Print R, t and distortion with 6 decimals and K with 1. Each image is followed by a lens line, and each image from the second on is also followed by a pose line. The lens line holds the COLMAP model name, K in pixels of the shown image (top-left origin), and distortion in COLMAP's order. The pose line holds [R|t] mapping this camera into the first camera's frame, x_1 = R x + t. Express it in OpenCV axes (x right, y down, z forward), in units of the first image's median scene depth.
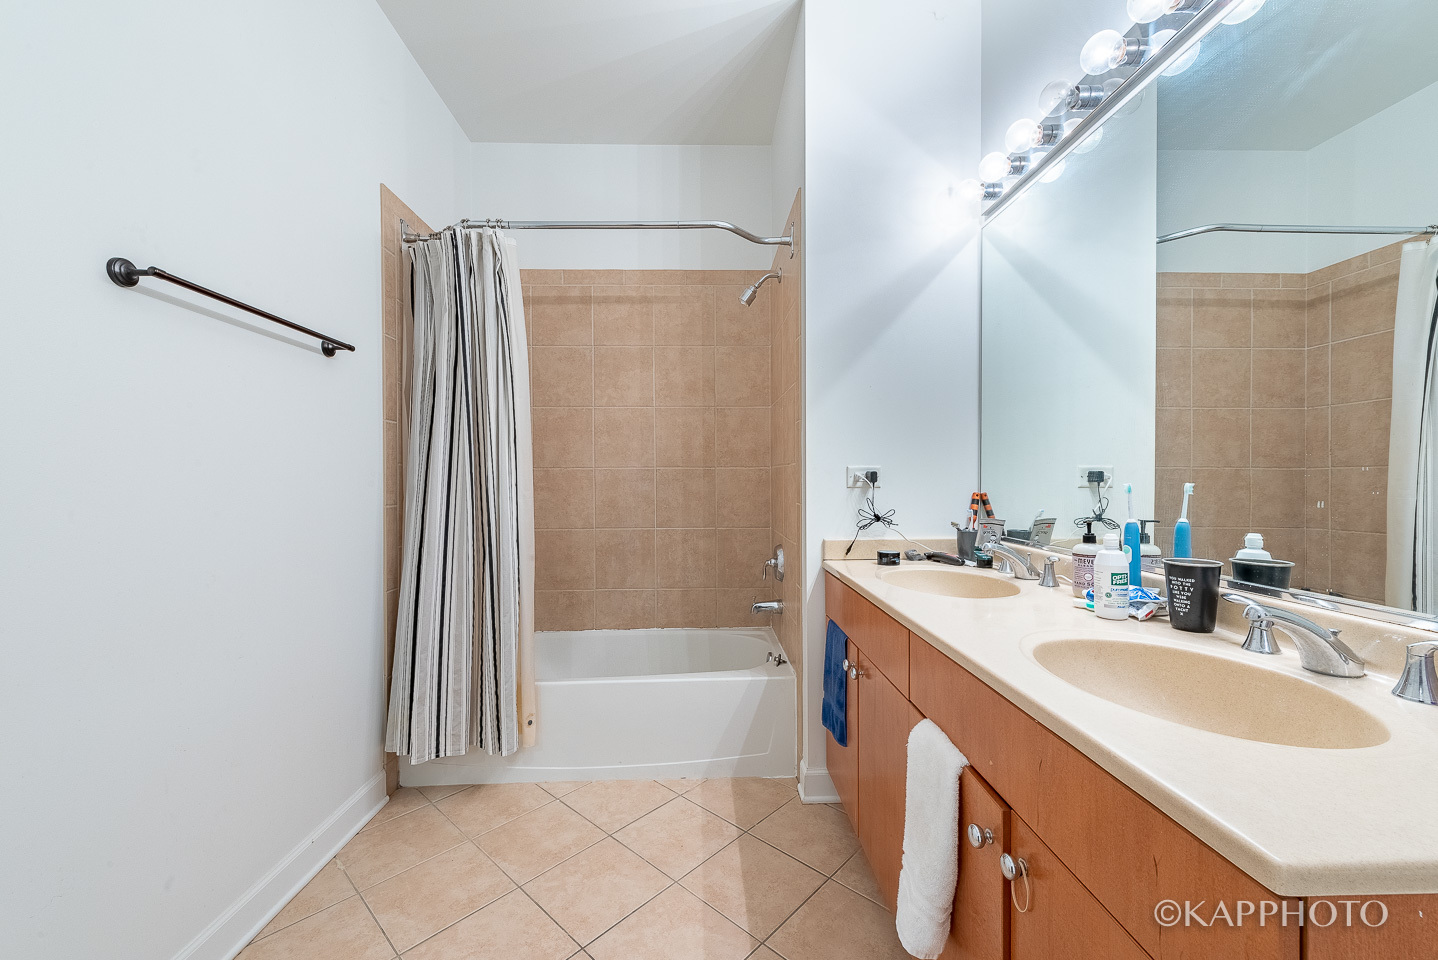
lens RADIAL K [[562.3, 0, 719.0], [0, 562.3, 480.0], [0, 0, 1]] dist [0.017427, -0.008414]
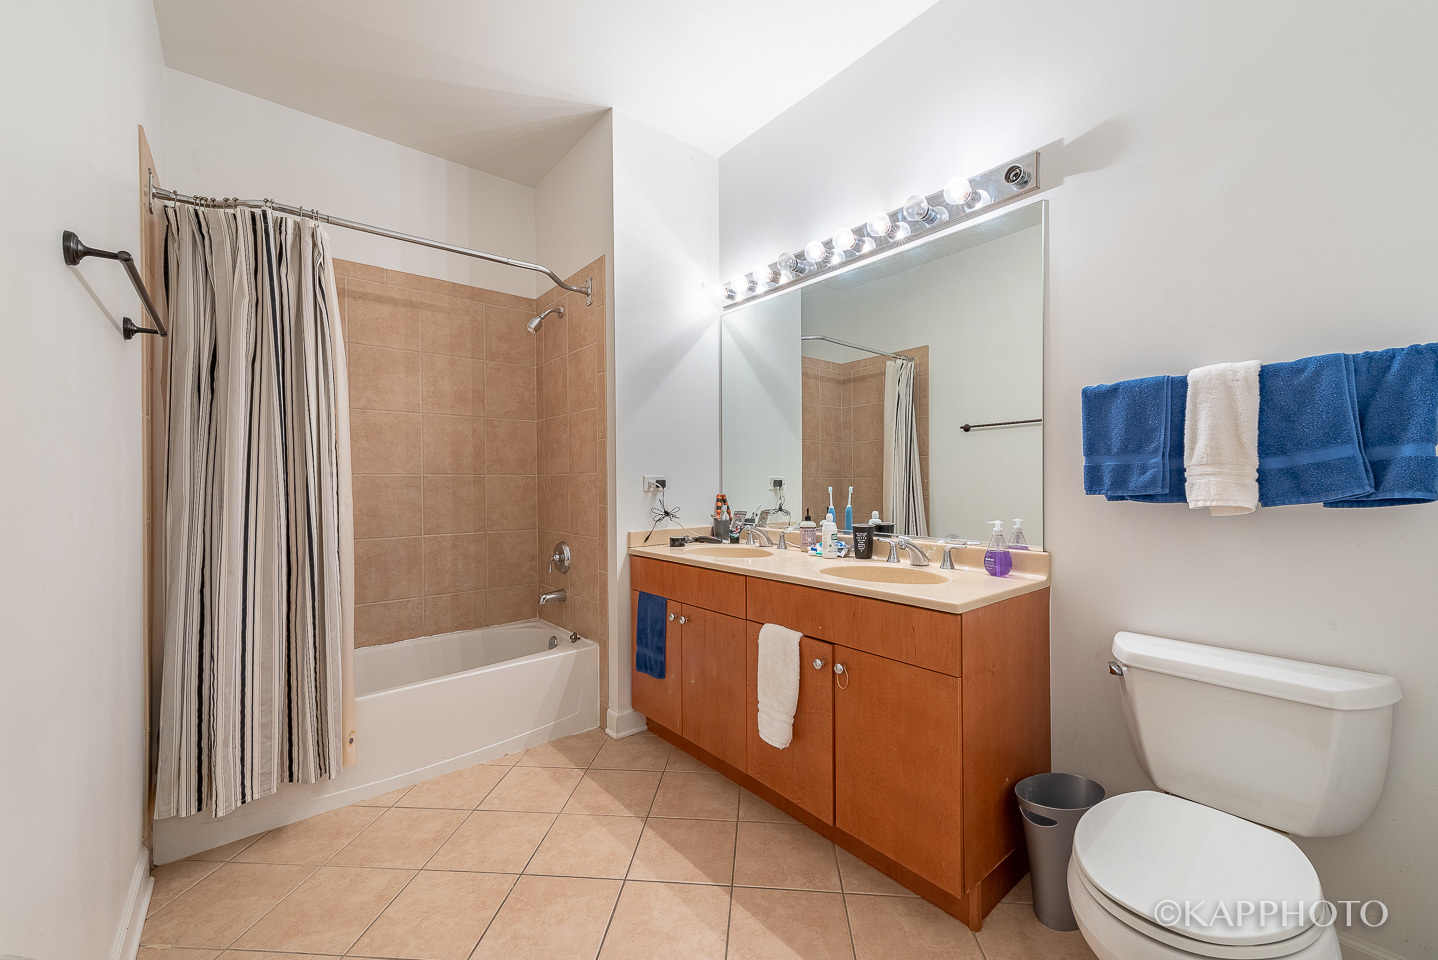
lens RADIAL K [[562.3, 0, 719.0], [0, 562.3, 480.0], [0, 0, 1]] dist [0.017427, -0.008414]
pose [[0.786985, 0.002505, 0.616967, -0.438246], [0.004843, 0.999936, -0.010237, 0.000142], [-0.616953, 0.011044, 0.786922, -0.146648]]
